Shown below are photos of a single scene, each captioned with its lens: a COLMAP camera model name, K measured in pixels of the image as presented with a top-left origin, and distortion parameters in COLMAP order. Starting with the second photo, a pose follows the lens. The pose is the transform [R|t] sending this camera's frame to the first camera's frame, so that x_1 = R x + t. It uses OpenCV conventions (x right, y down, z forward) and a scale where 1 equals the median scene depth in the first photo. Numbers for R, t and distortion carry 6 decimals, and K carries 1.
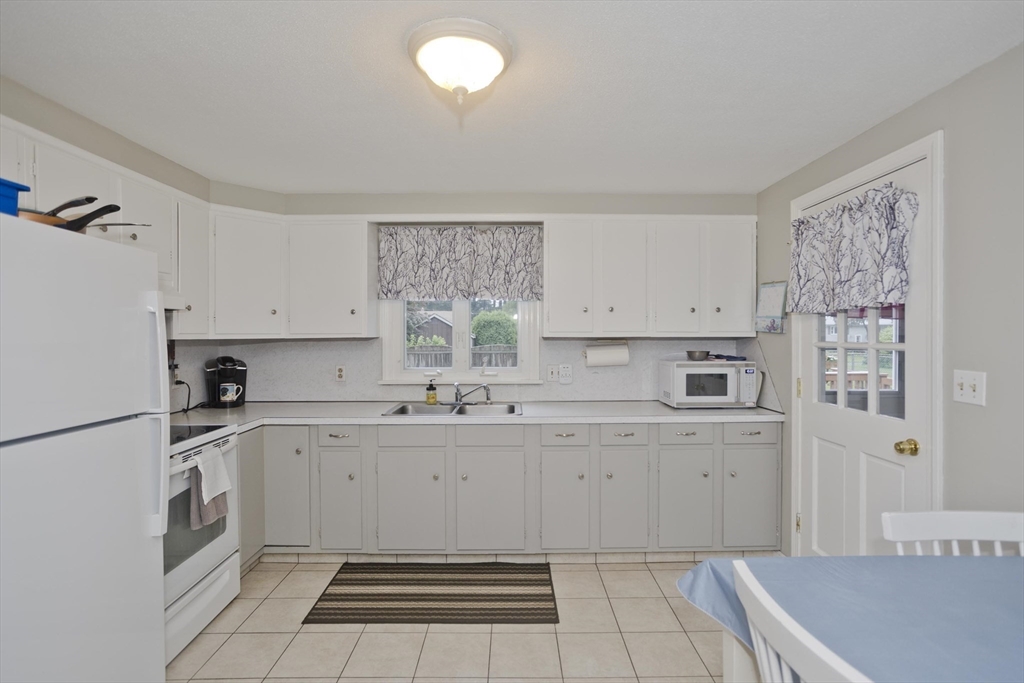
lens RADIAL K [[514.7, 0, 511.1], [0, 514.7, 339.4], [0, 0, 1]] dist [-0.015107, 0.000683]
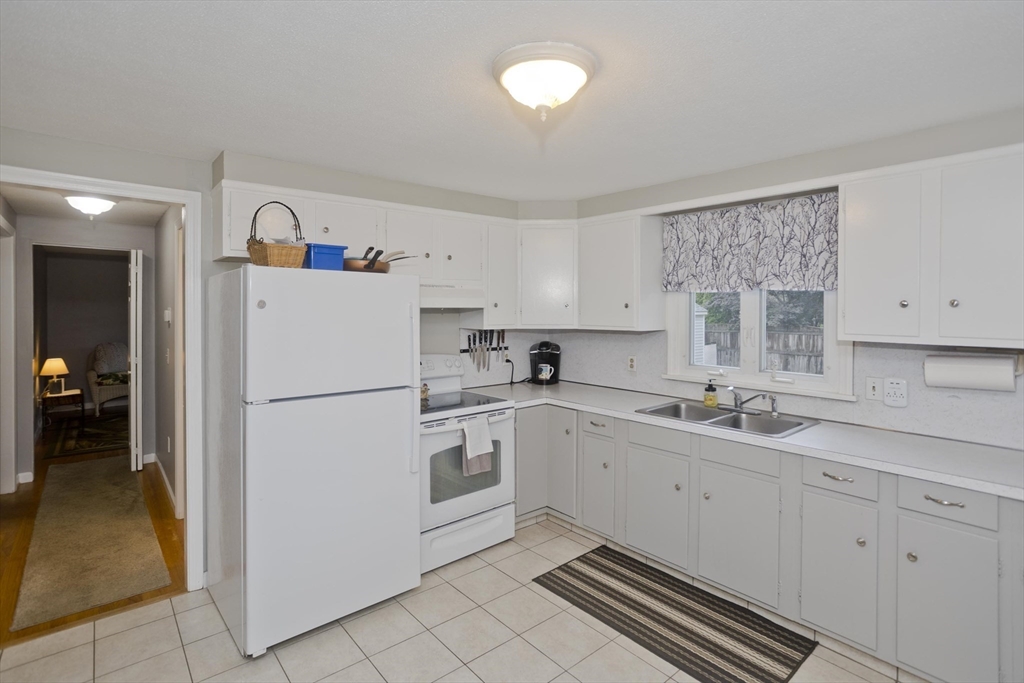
lens RADIAL K [[526.6, 0, 516.2], [0, 526.6, 305.5], [0, 0, 1]] dist [-0.051042, 0.045707]
pose [[0.636177, 0.005959, -0.771520, 0.339182], [-0.012331, 0.999921, -0.002444, -0.045747], [0.771445, 0.011068, 0.636200, 0.152386]]
